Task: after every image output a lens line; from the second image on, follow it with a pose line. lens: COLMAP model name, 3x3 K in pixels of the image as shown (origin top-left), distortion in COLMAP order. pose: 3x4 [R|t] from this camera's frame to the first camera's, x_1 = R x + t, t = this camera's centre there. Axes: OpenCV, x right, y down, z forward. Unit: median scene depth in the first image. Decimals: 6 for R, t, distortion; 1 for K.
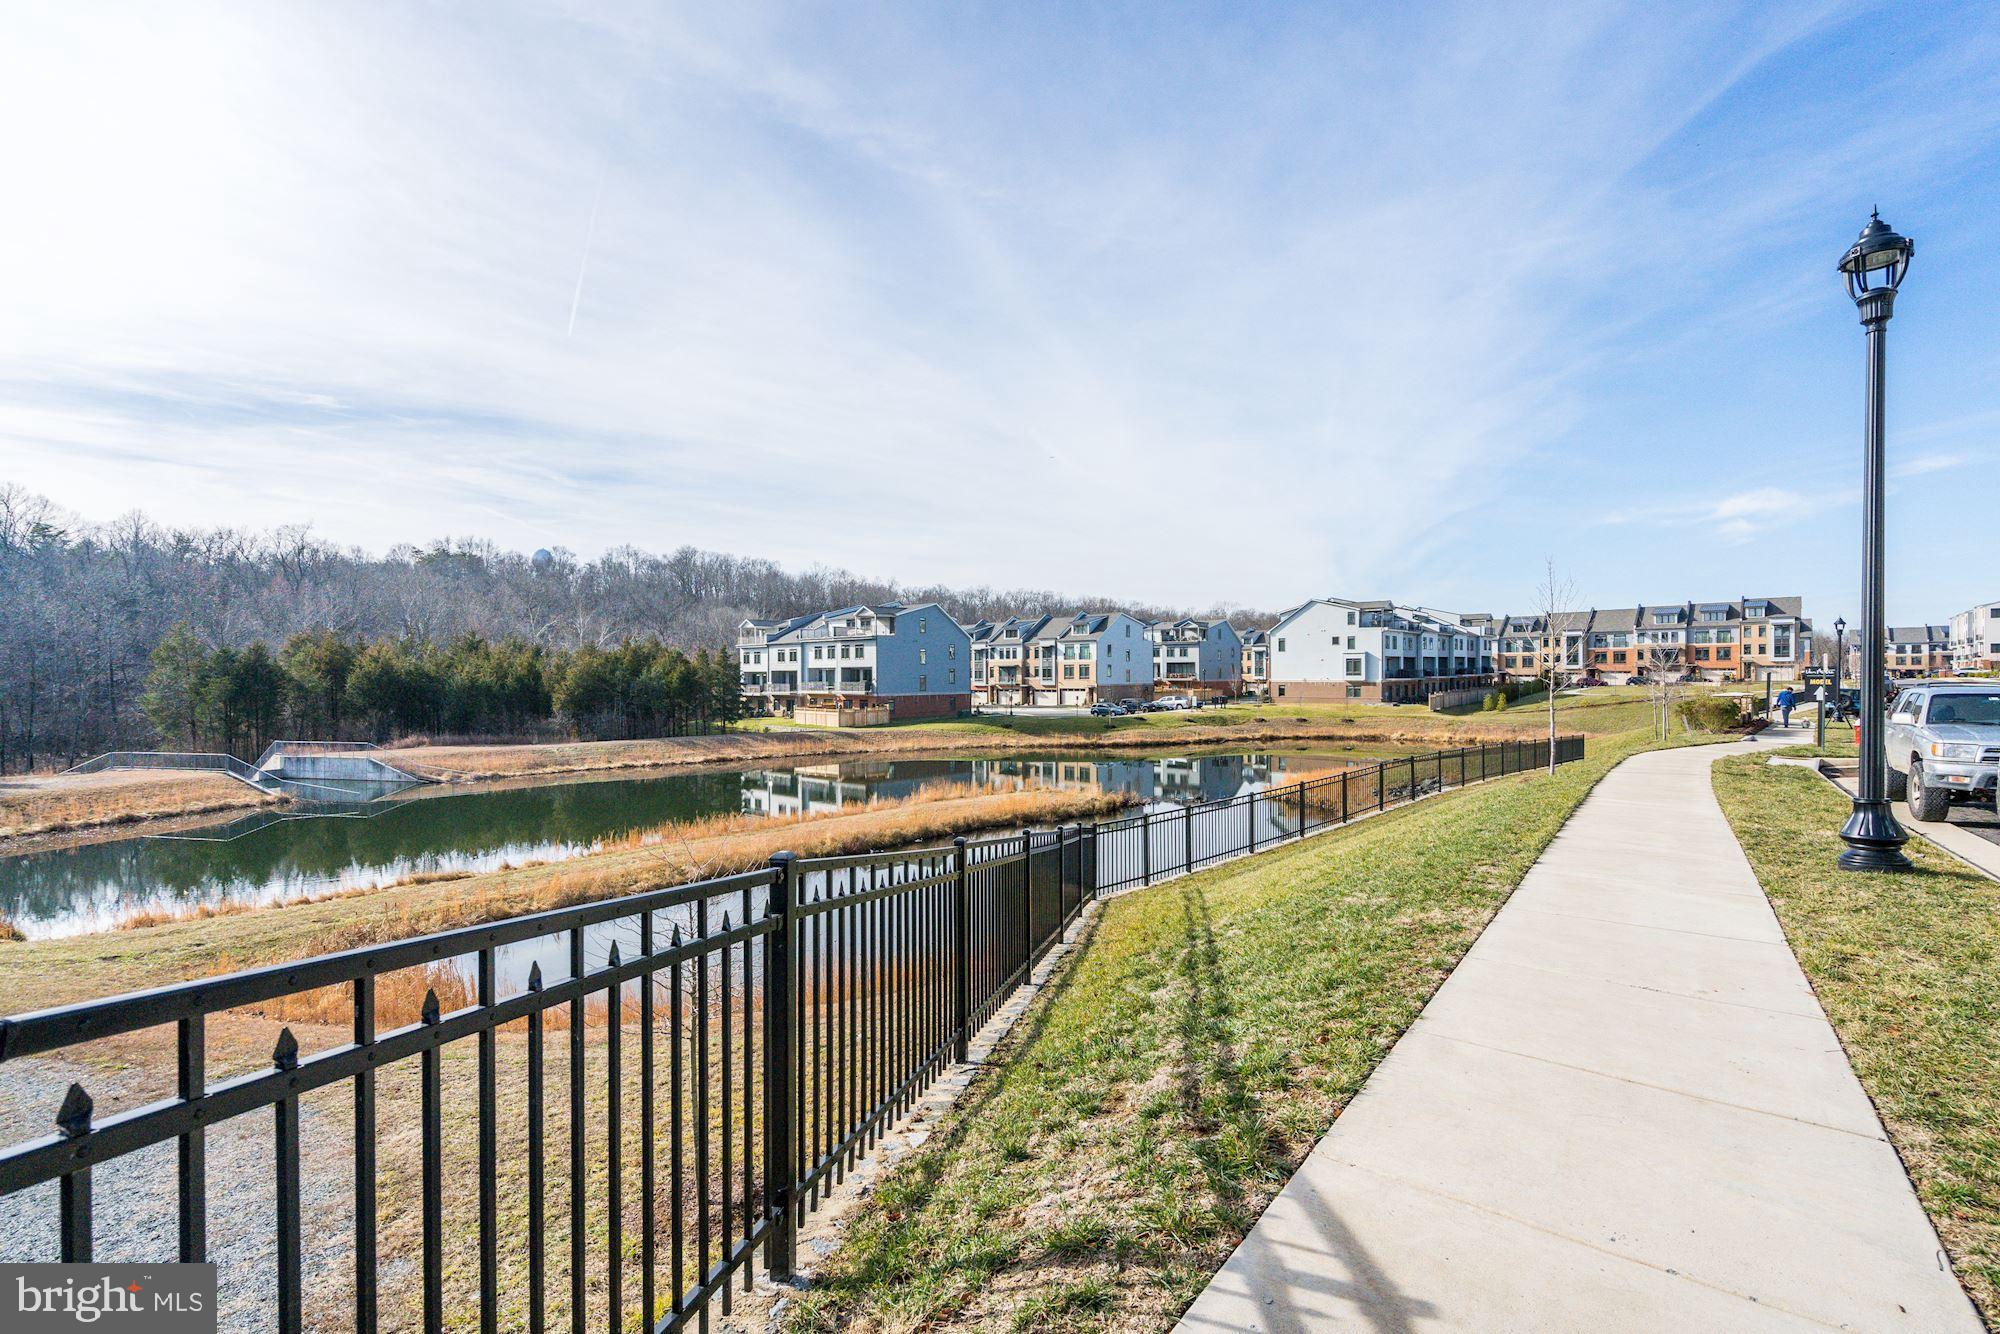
lens RADIAL K [[924.2, 0, 1003.3], [0, 924.2, 684.7], [0, 0, 1]] dist [0.016352, 0.004096]
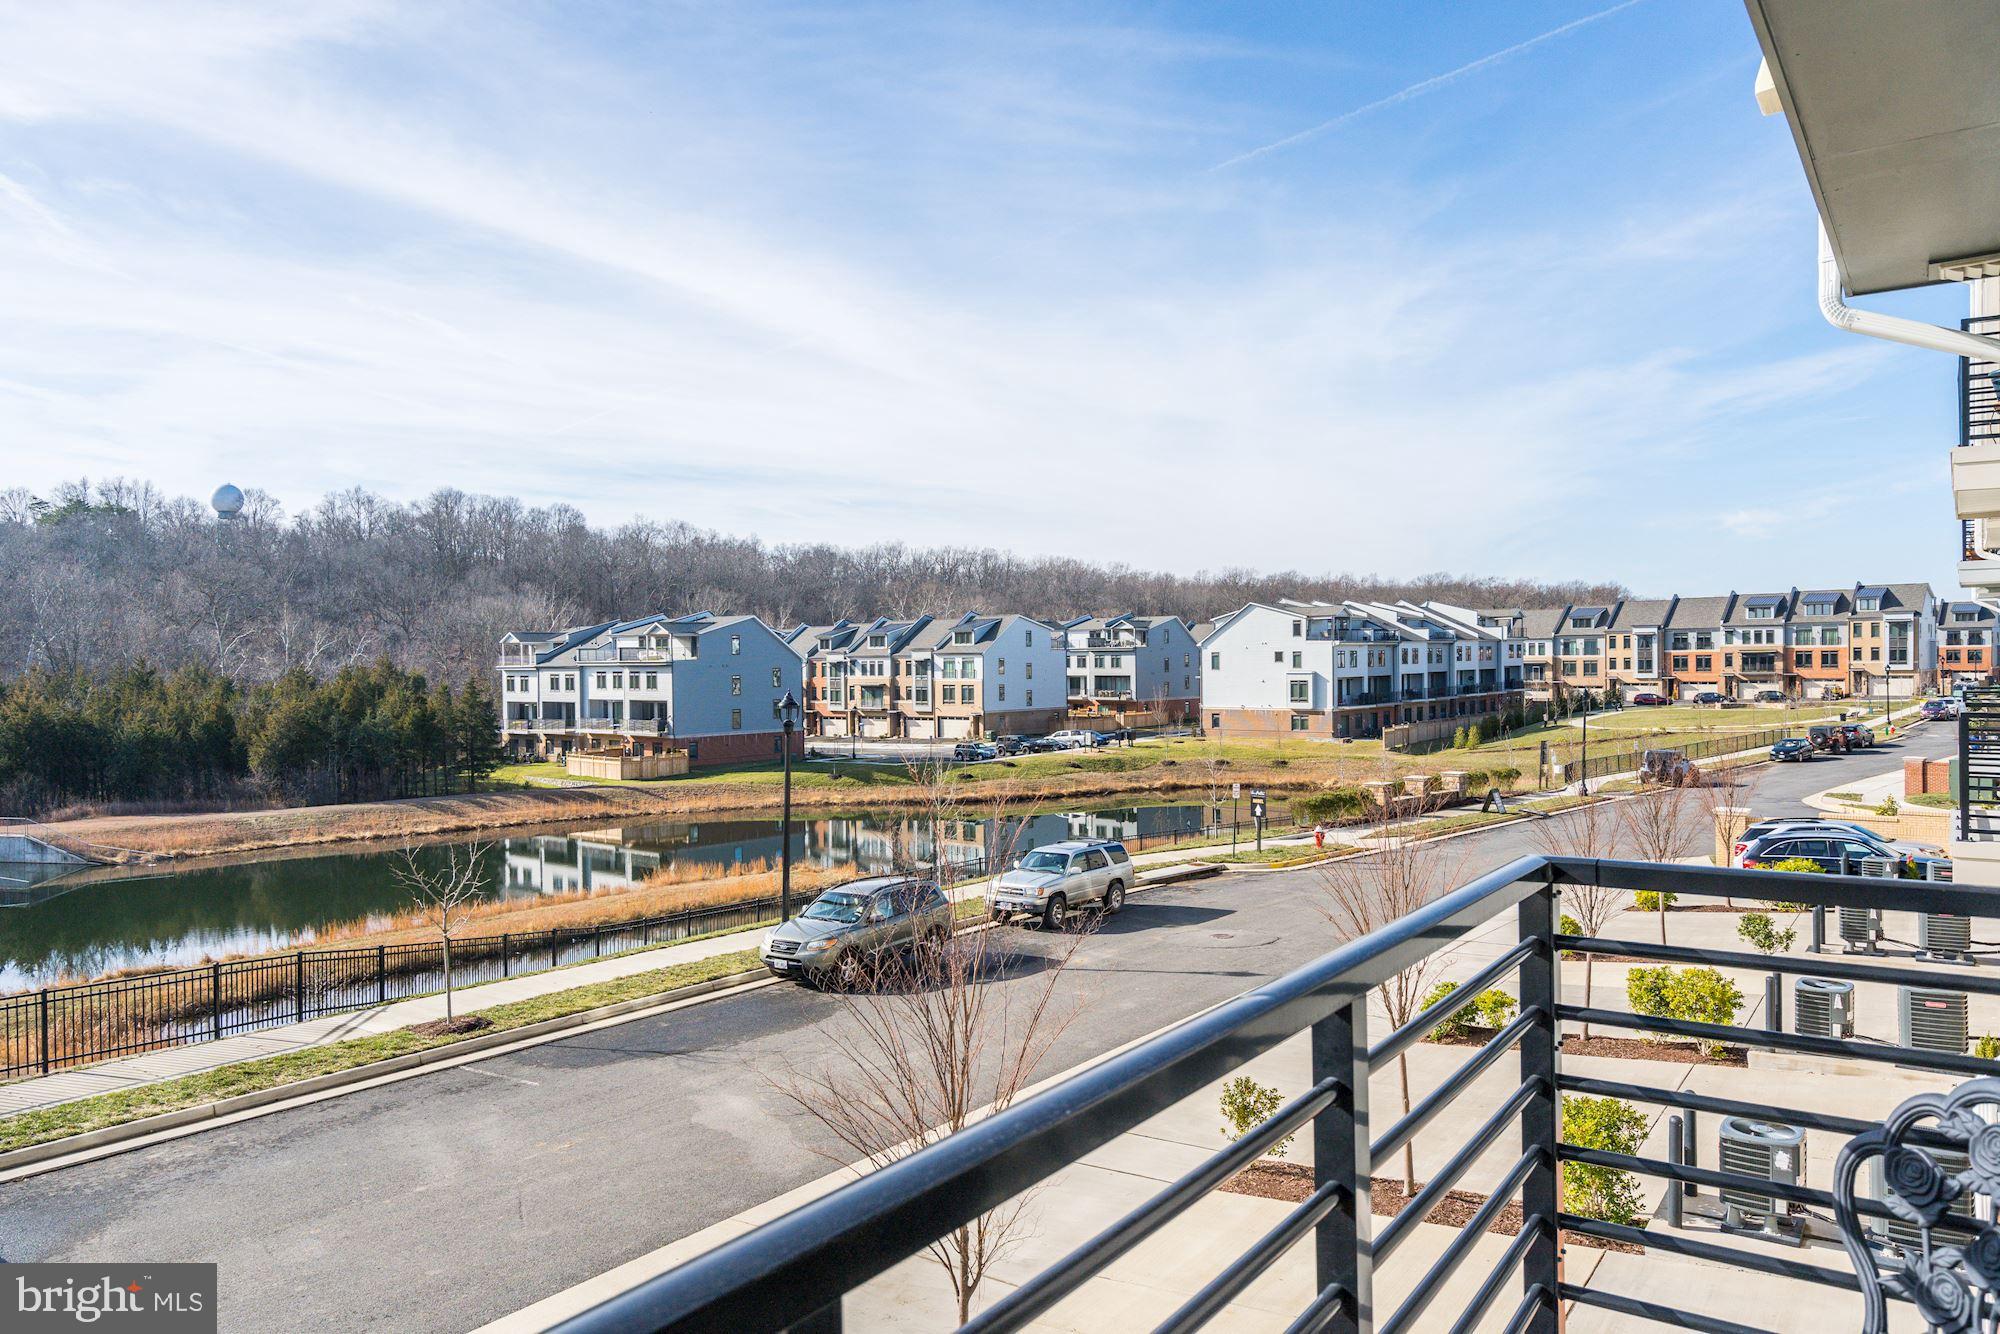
lens RADIAL K [[1425.7, 0, 1002.2], [0, 1425.7, 681.2], [0, 0, 1]] dist [0.040392, -0.011301]
pose [[0.999463, -0.006909, 0.032038, 0.088777], [0.006741, 0.999963, 0.005359, -0.034947], [-0.032074, -0.005140, 0.999472, -0.187789]]
